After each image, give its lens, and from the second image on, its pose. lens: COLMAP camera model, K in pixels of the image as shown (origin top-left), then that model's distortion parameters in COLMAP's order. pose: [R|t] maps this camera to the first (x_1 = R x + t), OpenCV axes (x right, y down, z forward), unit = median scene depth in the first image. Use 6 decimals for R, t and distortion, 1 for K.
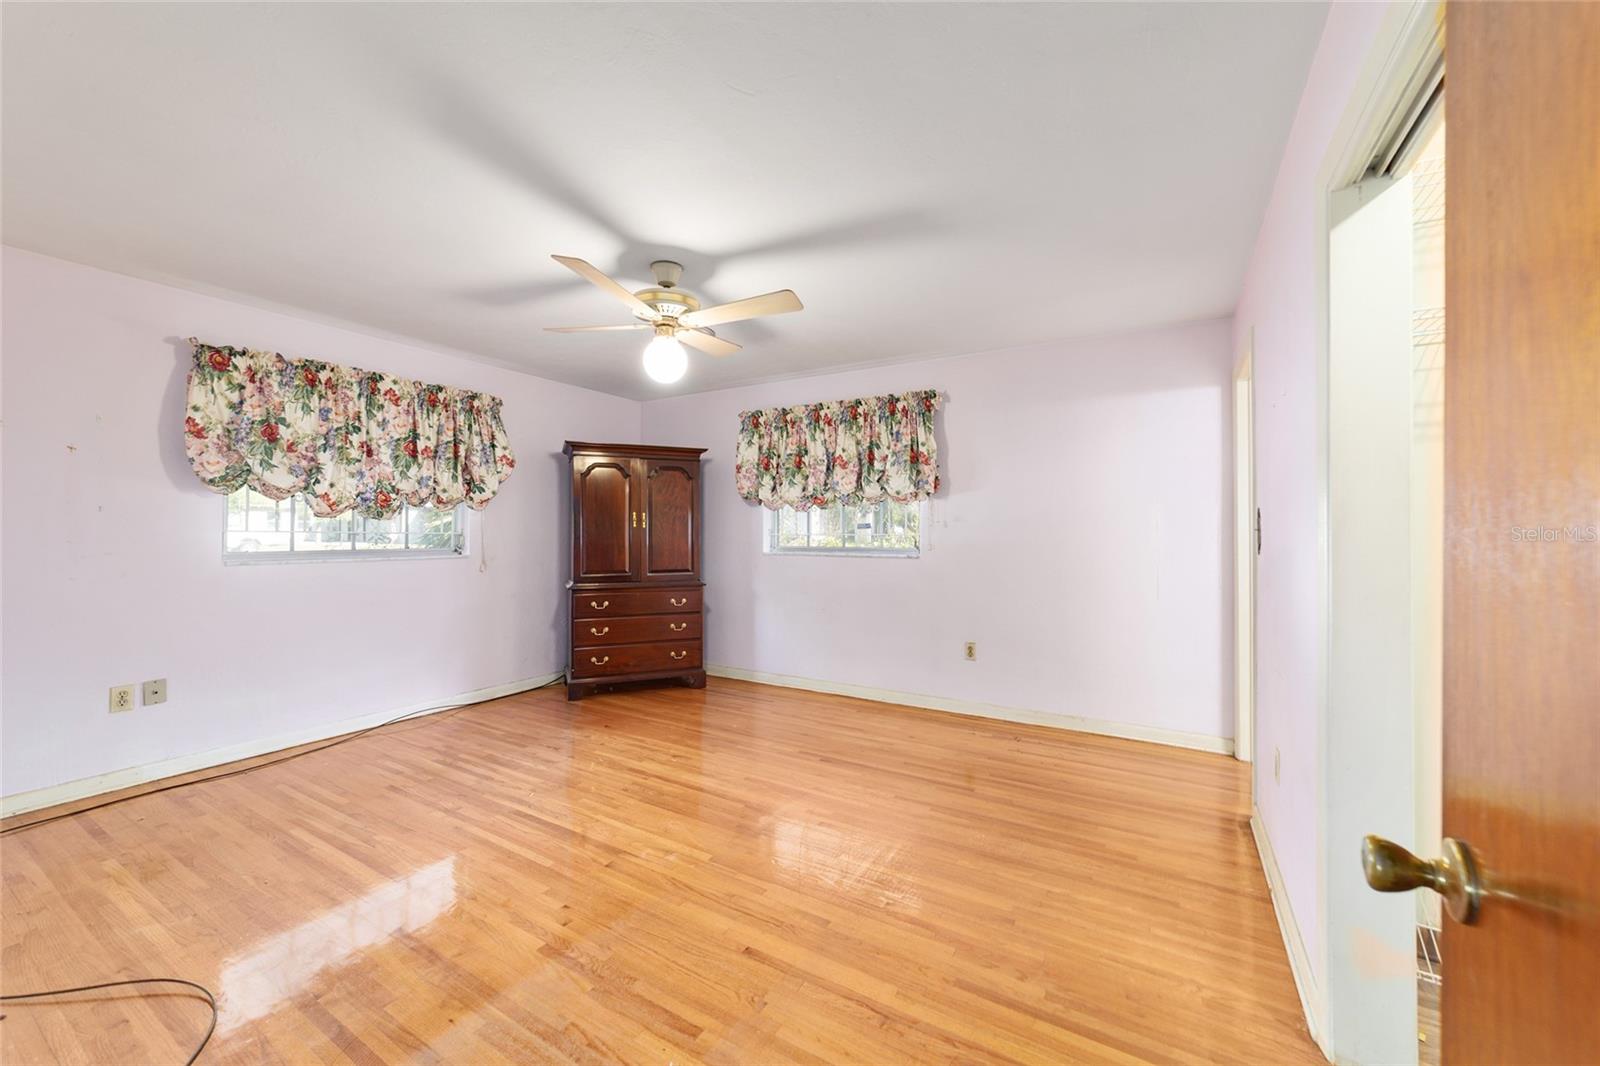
lens RADIAL K [[613.2, 0, 797.6], [0, 613.2, 530.7], [0, 0, 1]] dist [-0.016682, 0.007699]
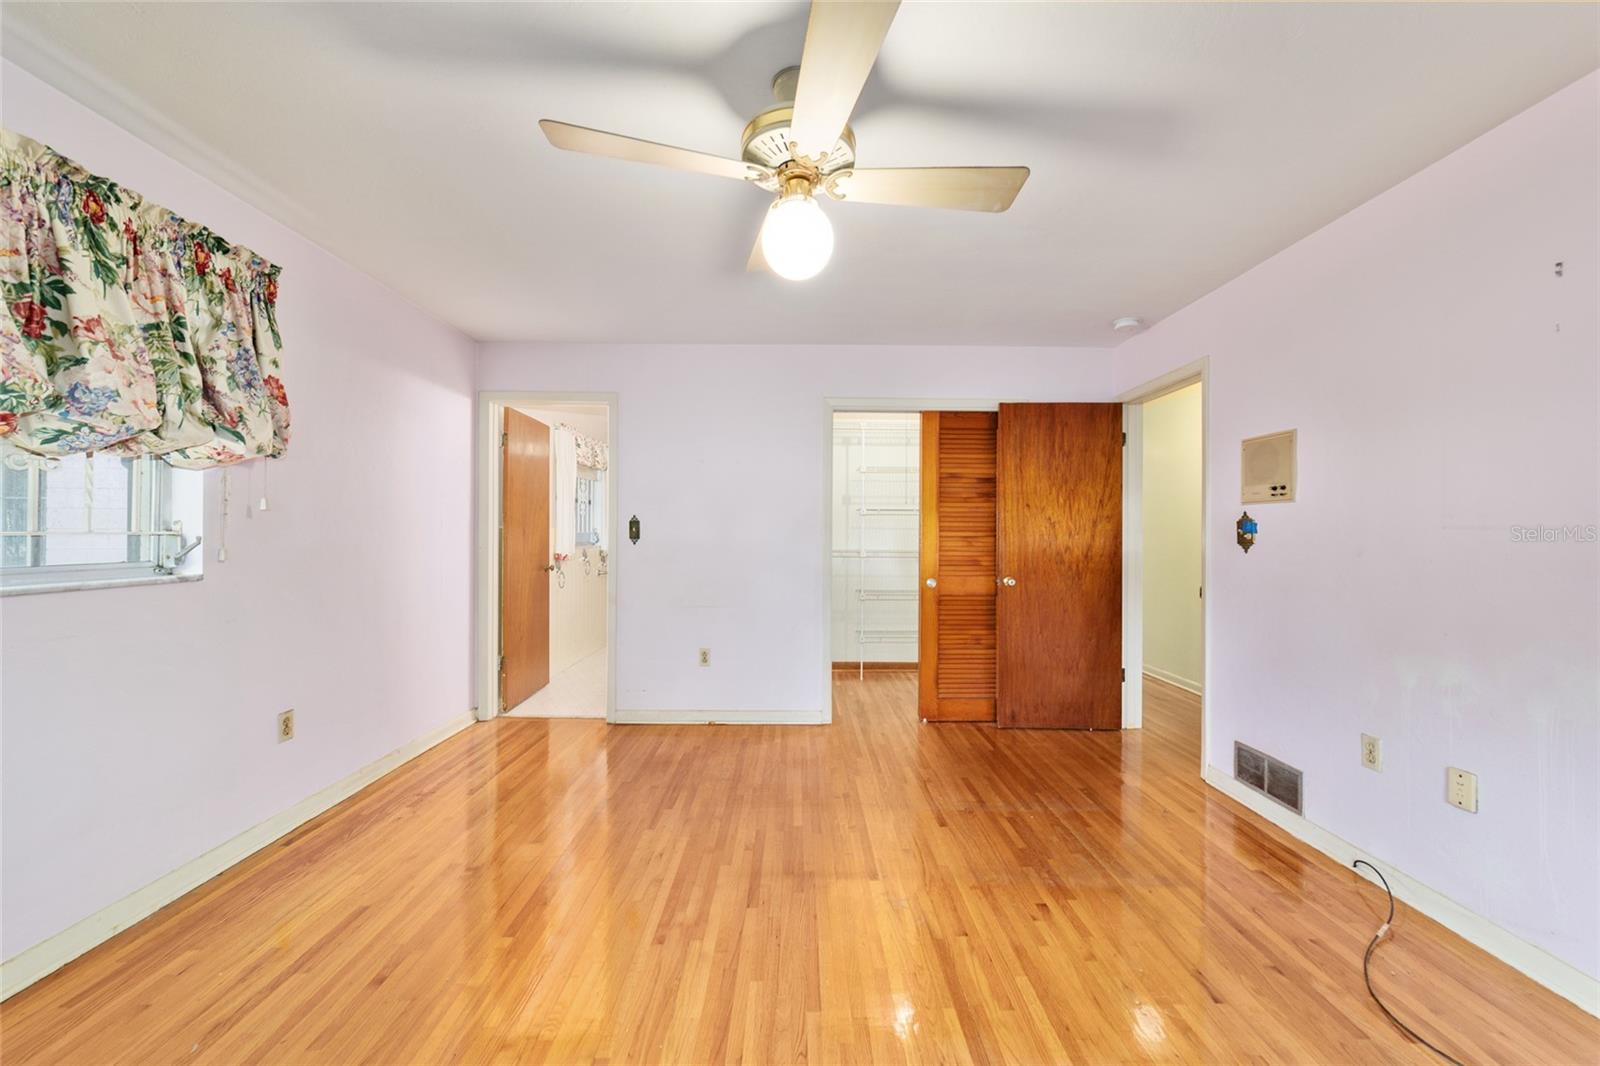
lens RADIAL K [[613.2, 0, 801.3], [0, 613.2, 534.2], [0, 0, 1]] dist [-0.016682, 0.007699]
pose [[-0.524155, -0.003992, 0.851614, -0.609408], [-0.011642, 0.999929, -0.002479, 0.005991], [-0.851543, -0.011214, -0.524164, 1.103651]]
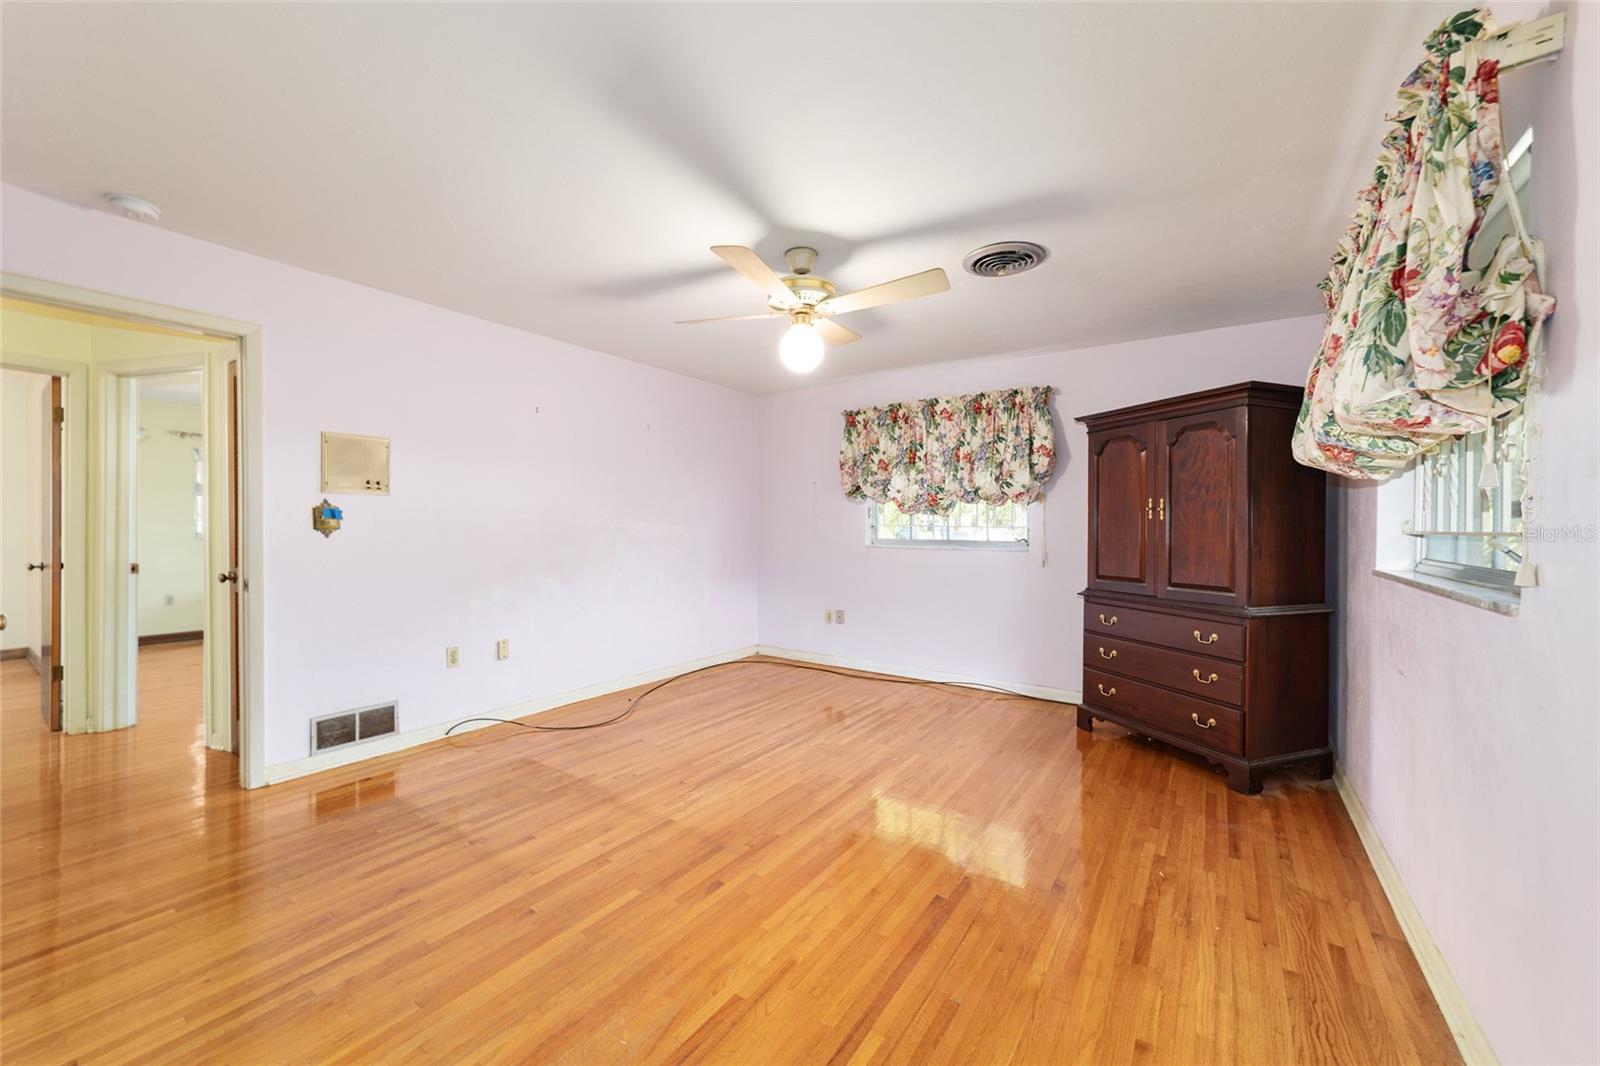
lens RADIAL K [[613.2, 0, 798.8], [0, 613.2, 525.8], [0, 0, 1]] dist [-0.016682, 0.007699]
pose [[-0.060288, -0.002842, -0.998177, 0.652131], [-0.001633, 0.999995, -0.002749, 0.006807], [0.998180, 0.001464, -0.060292, 0.895602]]
